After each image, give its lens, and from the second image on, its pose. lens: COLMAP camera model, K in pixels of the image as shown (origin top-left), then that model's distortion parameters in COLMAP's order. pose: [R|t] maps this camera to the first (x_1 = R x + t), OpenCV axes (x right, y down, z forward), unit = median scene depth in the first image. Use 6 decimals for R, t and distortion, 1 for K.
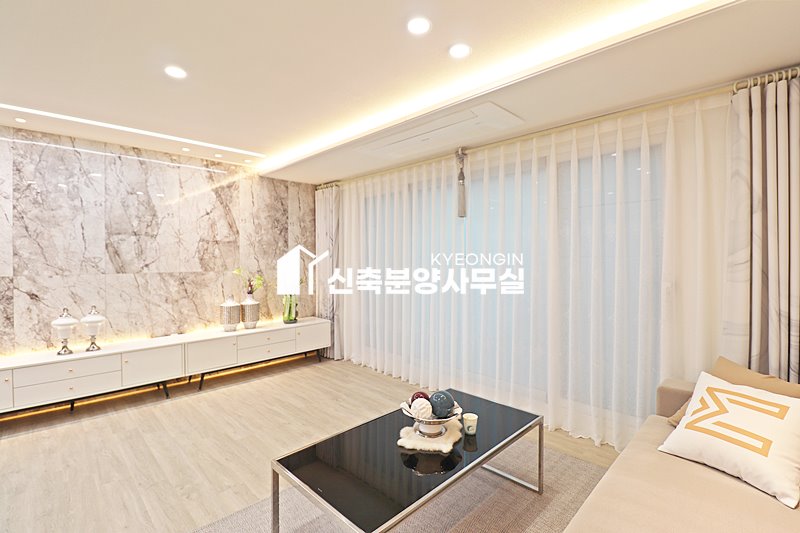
lens RADIAL K [[369.1, 0, 403.6], [0, 369.1, 258.4], [0, 0, 1]] dist [-0.003742, -0.010792]
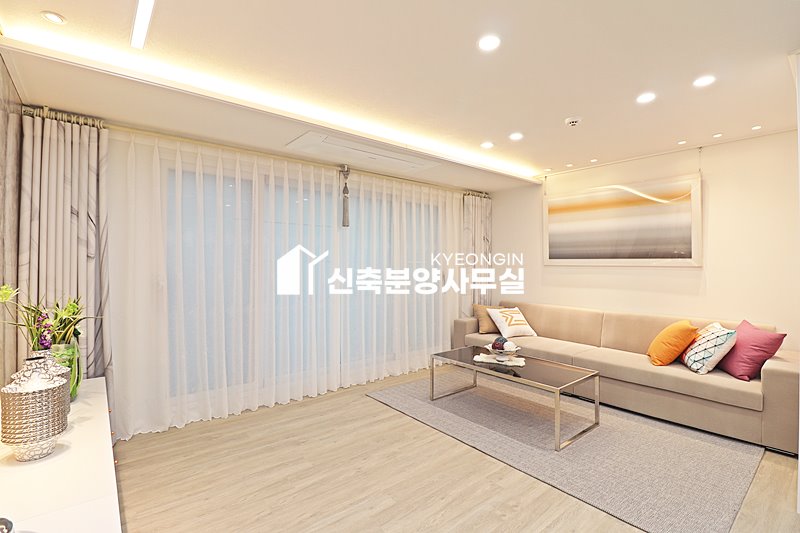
lens RADIAL K [[369.1, 0, 404.3], [0, 369.1, 258.5], [0, 0, 1]] dist [-0.003742, -0.010792]
pose [[0.095425, 0.017850, 0.995277, -0.824368], [-0.001864, 0.999841, -0.017753, 0.006087], [-0.995435, -0.000161, 0.095443, 0.618380]]
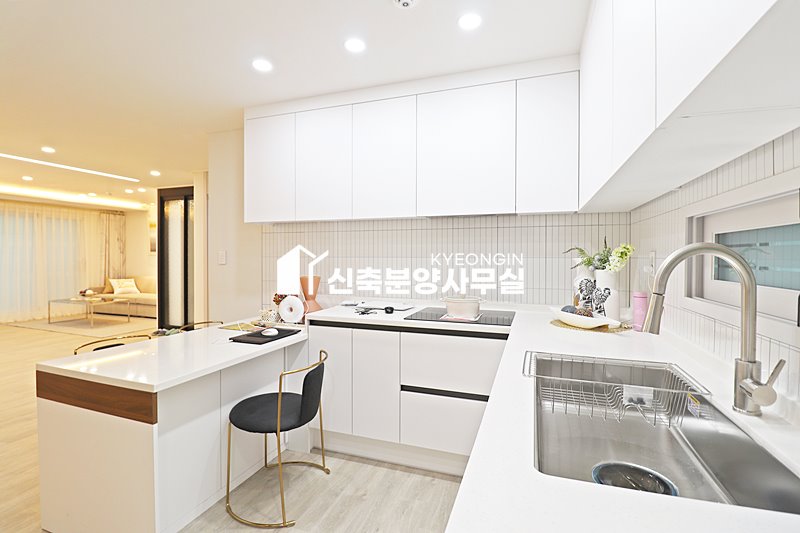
lens RADIAL K [[369.1, 0, 402.3], [0, 369.1, 262.0], [0, 0, 1]] dist [-0.003742, -0.010792]
pose [[-0.432361, -0.004243, 0.901691, -2.213300], [0.002867, 0.999977, 0.006080, 0.038090], [-0.901696, 0.005214, -0.432339, -0.131817]]
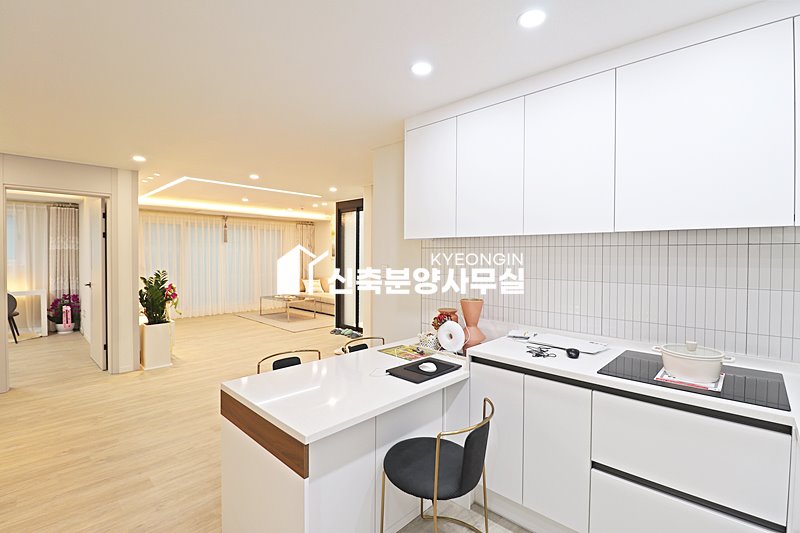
lens RADIAL K [[369.1, 0, 405.4], [0, 369.1, 259.9], [0, 0, 1]] dist [-0.003742, -0.010792]
pose [[-0.030728, -0.004321, 0.999518, -2.114236], [-0.002438, 0.999988, 0.004248, -0.001795], [-0.999525, -0.002306, -0.030738, -0.146996]]
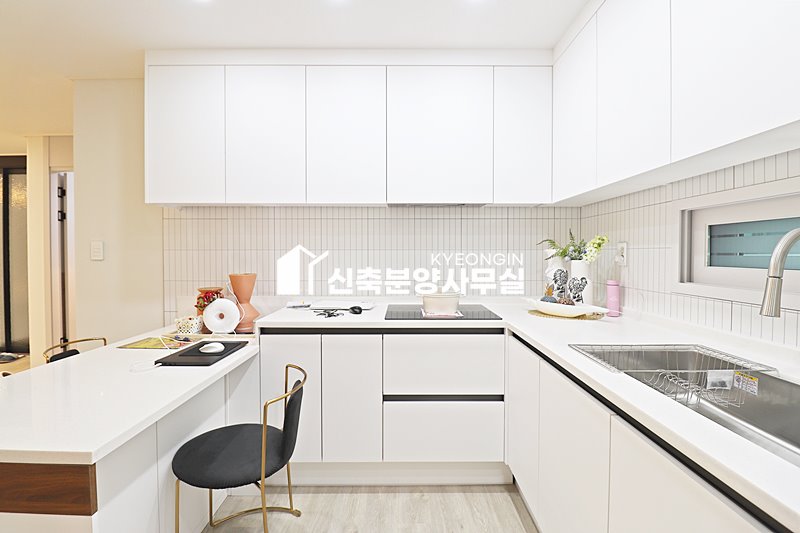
lens RADIAL K [[369.1, 0, 400.6], [0, 369.1, 261.2], [0, 0, 1]] dist [-0.003742, -0.010792]
pose [[-0.710732, -0.004506, 0.703448, -2.063202], [0.008406, 0.999854, 0.014898, 0.044013], [-0.703413, 0.016502, -0.710590, -0.040665]]
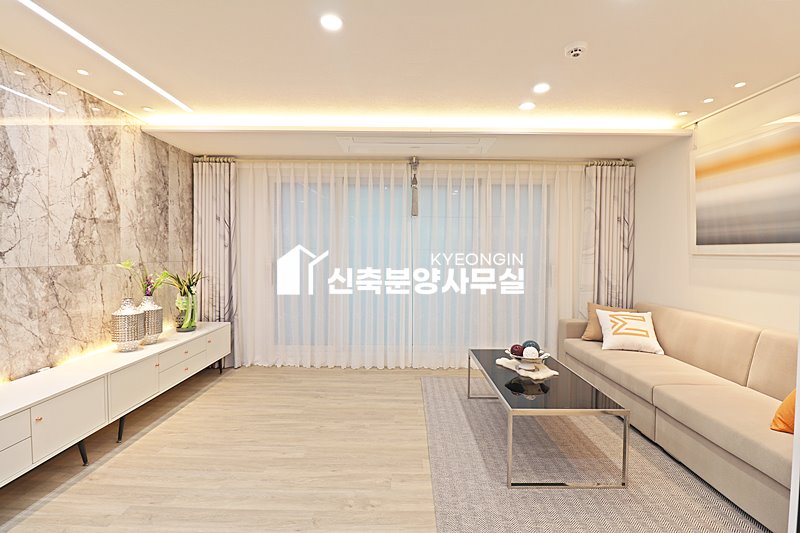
lens RADIAL K [[369.1, 0, 405.6], [0, 369.1, 256.7], [0, 0, 1]] dist [-0.003742, -0.010792]
pose [[0.708724, 0.002079, 0.705482, -0.607867], [-0.009932, 0.999926, 0.007031, 0.011117], [-0.705416, -0.011990, 0.708693, 0.152740]]
